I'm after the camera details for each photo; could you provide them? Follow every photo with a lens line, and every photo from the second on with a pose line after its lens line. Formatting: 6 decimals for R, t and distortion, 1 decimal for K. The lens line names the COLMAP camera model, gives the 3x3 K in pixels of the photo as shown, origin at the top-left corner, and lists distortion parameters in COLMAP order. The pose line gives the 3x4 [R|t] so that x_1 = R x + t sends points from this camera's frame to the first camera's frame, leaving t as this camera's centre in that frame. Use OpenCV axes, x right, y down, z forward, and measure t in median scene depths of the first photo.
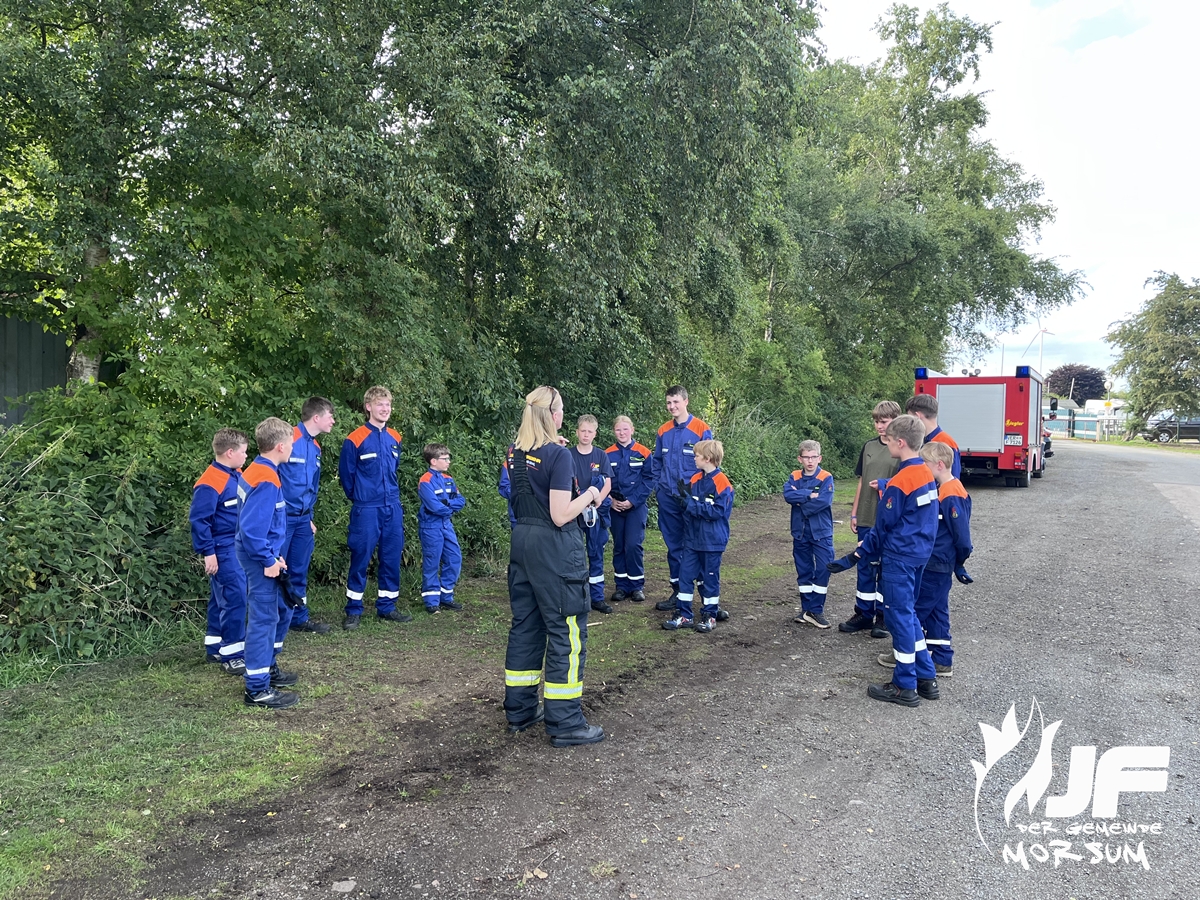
lens RADIAL K [[878.8, 0, 598.7], [0, 878.8, 457.8], [0, 0, 1]] dist [0.045592, -0.065443]
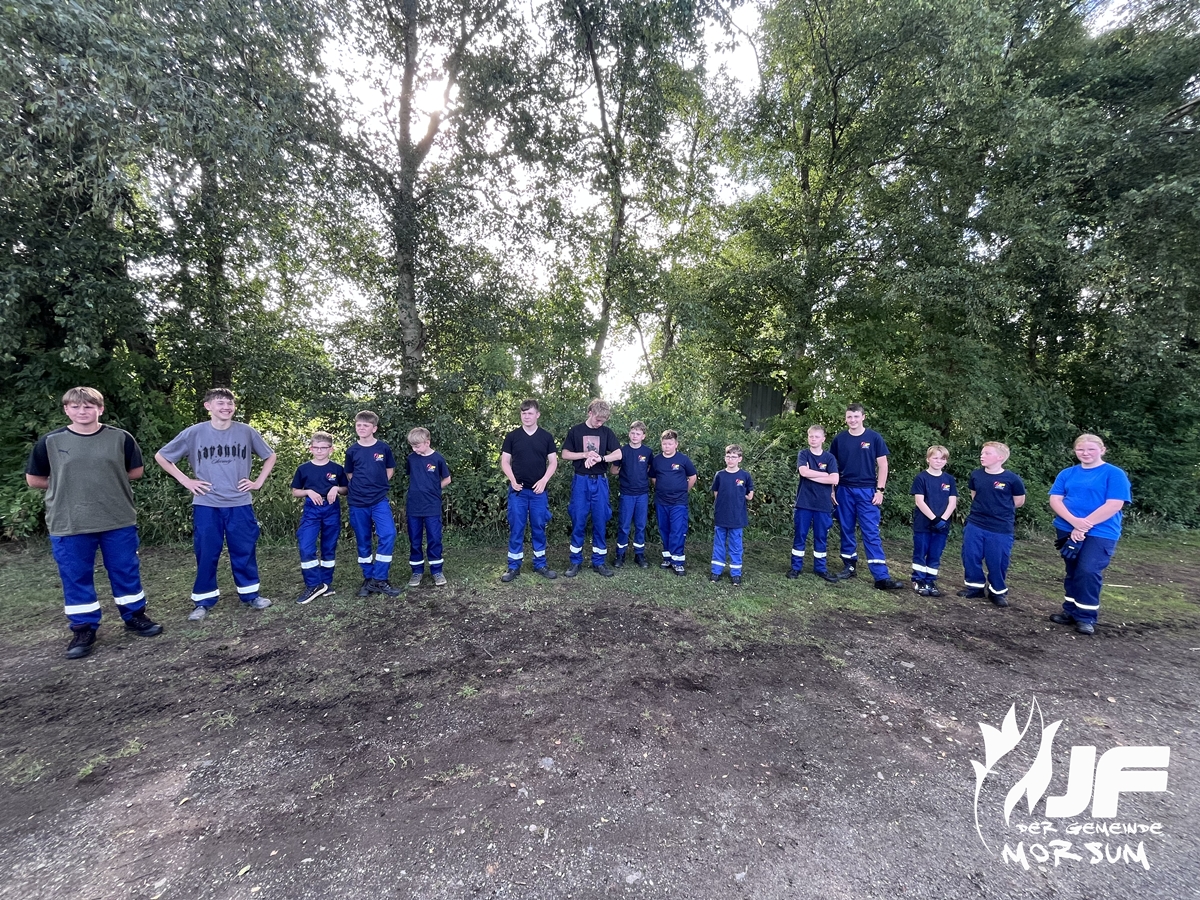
lens RADIAL K [[482.8, 0, 600.0], [0, 482.8, 450.0], [0, 0, 1]] dist [-0.002214, -0.000087]
pose [[0.638939, 0.056797, -0.767158, 0.030925], [-0.065684, 0.997657, 0.019155, 0.012715], [0.766448, 0.038151, 0.641172, -0.100091]]
